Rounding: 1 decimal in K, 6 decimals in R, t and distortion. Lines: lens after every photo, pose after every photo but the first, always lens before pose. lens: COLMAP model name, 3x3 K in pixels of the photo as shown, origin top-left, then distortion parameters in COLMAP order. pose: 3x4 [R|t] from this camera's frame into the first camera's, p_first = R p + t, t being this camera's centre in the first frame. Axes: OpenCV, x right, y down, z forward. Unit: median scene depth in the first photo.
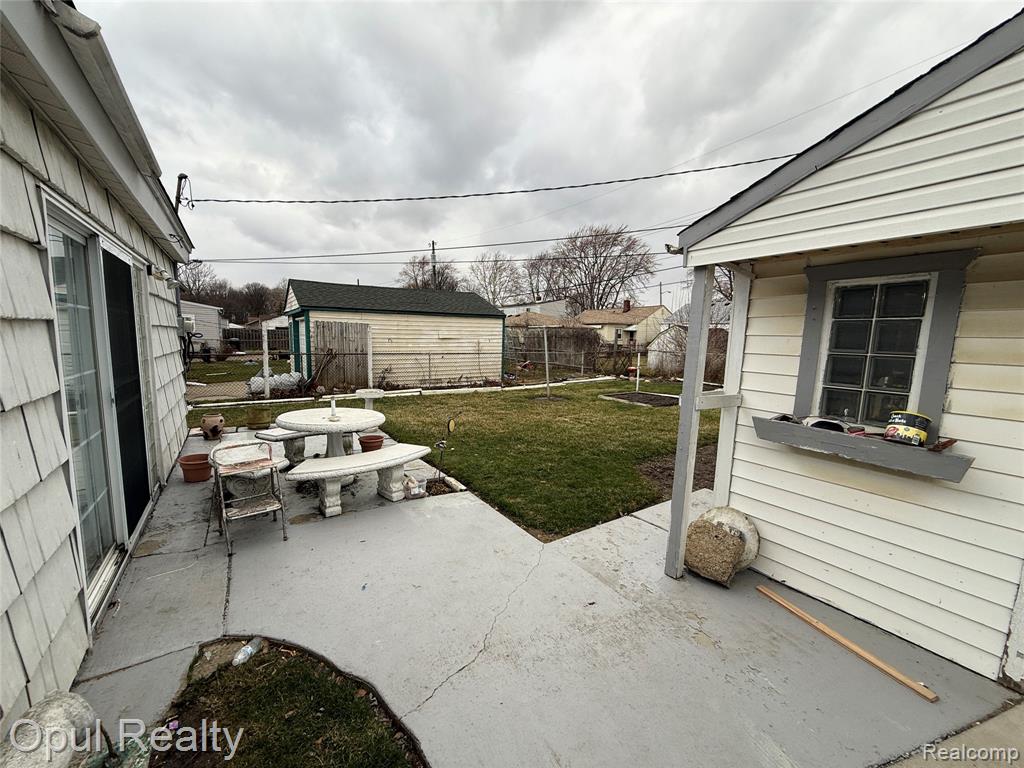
lens RADIAL K [[406.2, 0, 511.5], [0, 406.2, 384.2], [0, 0, 1]] dist [0.001705, 0.000156]
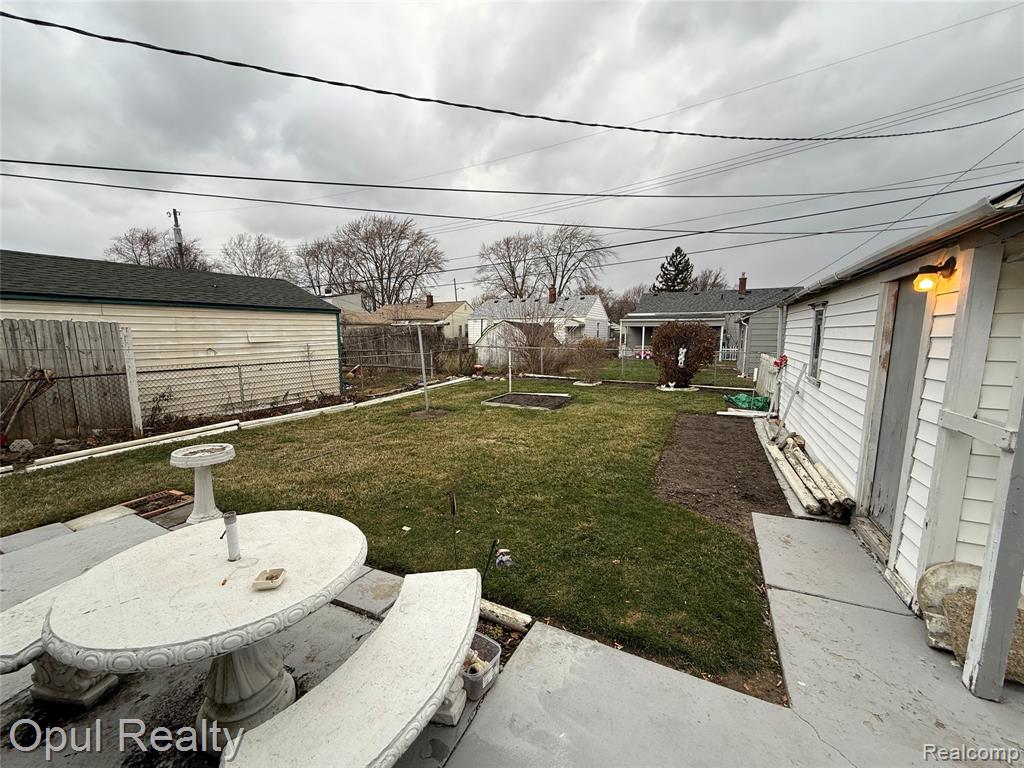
lens RADIAL K [[406.2, 0, 512.9], [0, 406.2, 392.4], [0, 0, 1]] dist [0.001705, 0.000156]
pose [[0.874072, -0.092614, 0.476886, -0.249140], [0.078418, 0.995684, 0.049638, -0.055269], [-0.479425, -0.005991, 0.877563, 0.350479]]
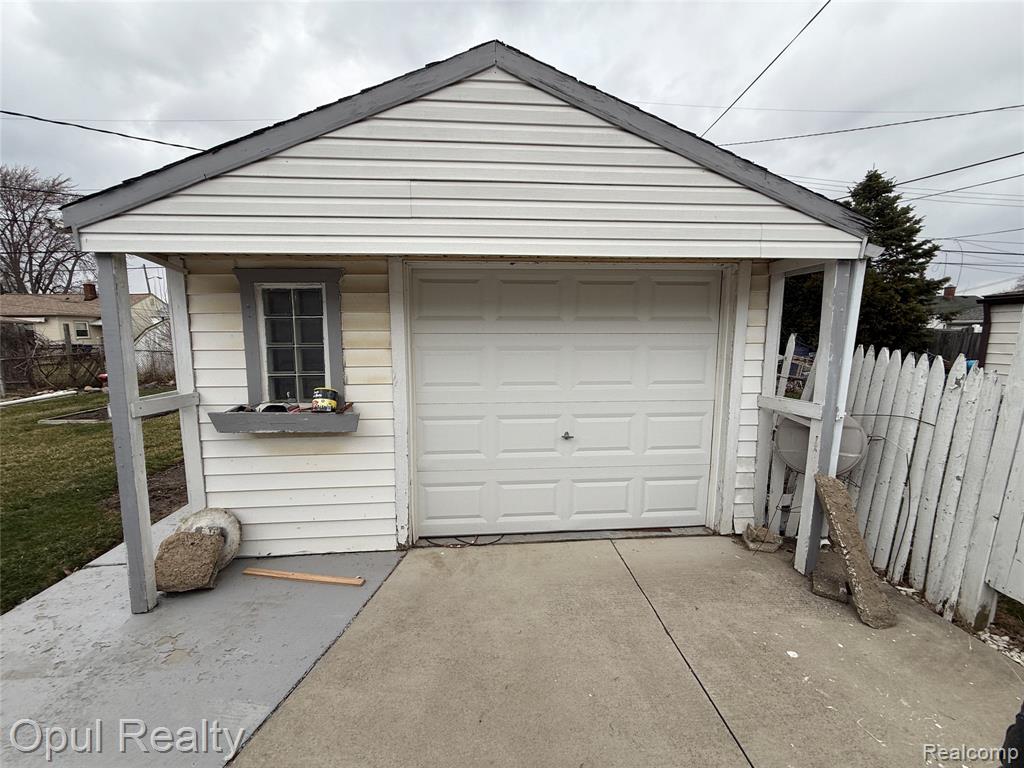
lens RADIAL K [[406.2, 0, 505.3], [0, 406.2, 385.1], [0, 0, 1]] dist [0.001705, 0.000156]
pose [[0.498446, -0.134431, 0.856434, 0.044705], [0.119618, 0.989120, 0.085640, 0.005421], [-0.858628, 0.059758, 0.509103, -0.059712]]
